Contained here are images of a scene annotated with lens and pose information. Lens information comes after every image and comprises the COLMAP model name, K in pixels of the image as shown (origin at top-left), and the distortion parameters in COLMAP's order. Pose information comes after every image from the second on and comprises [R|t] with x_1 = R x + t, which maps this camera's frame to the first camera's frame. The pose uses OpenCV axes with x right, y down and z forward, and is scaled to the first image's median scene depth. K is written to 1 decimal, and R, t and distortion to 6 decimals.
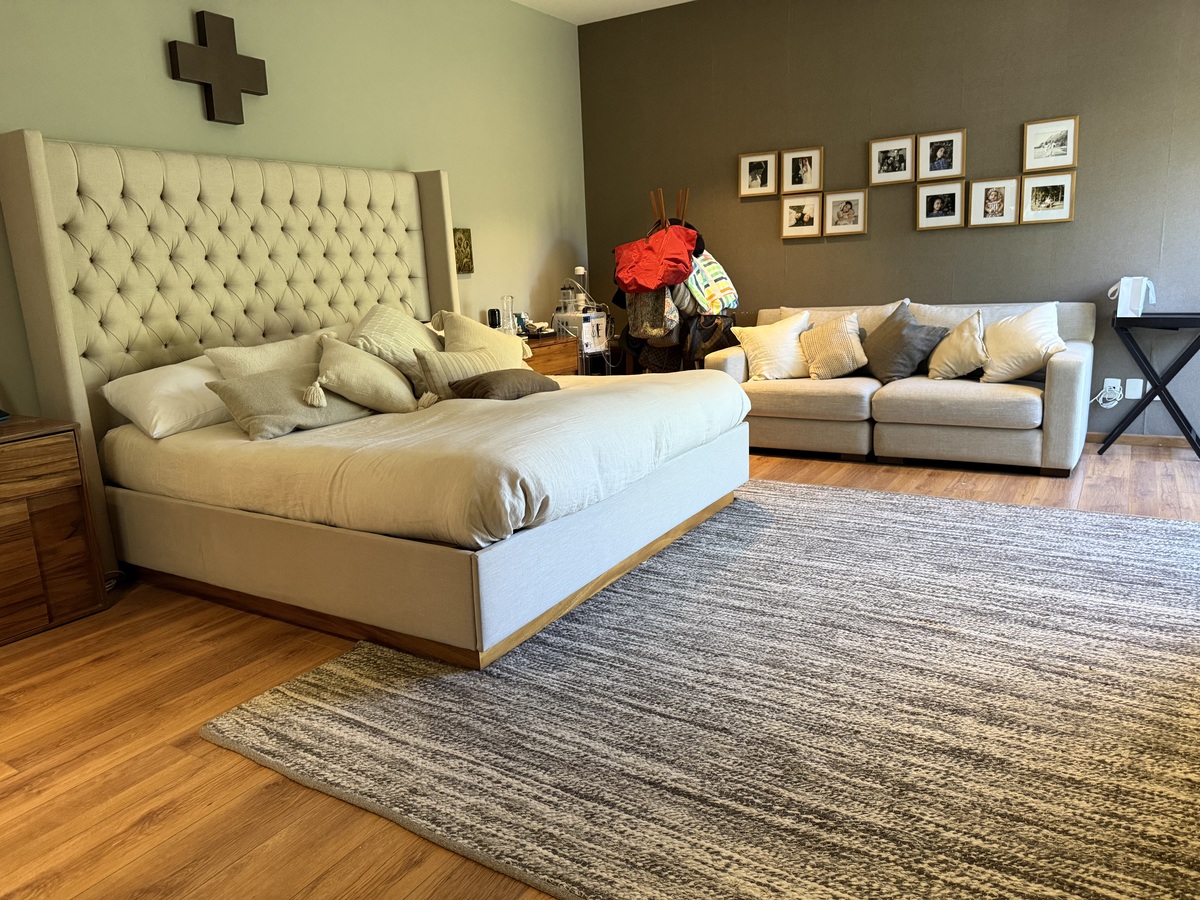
lens RADIAL K [[847.8, 0, 598.6], [0, 847.8, 457.7], [0, 0, 1]] dist [0.101645, -0.151230]
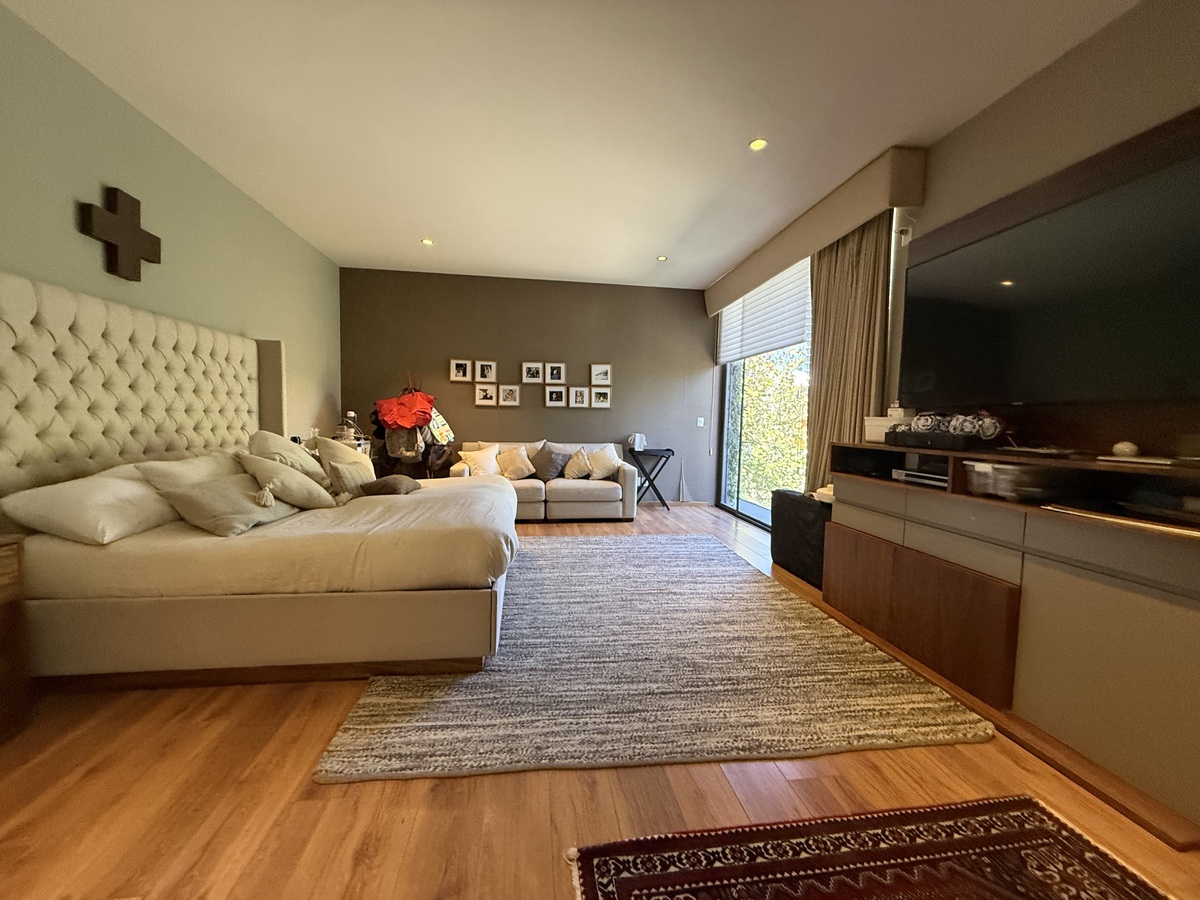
lens RADIAL K [[478.8, 0, 596.6], [0, 478.8, 450.2], [0, 0, 1]] dist [0.002405, 0.000437]
pose [[0.768448, 0.017607, 0.639670, -0.364326], [0.087098, 0.987441, -0.131812, -0.004969], [-0.633957, 0.157005, 0.757263, 0.114339]]
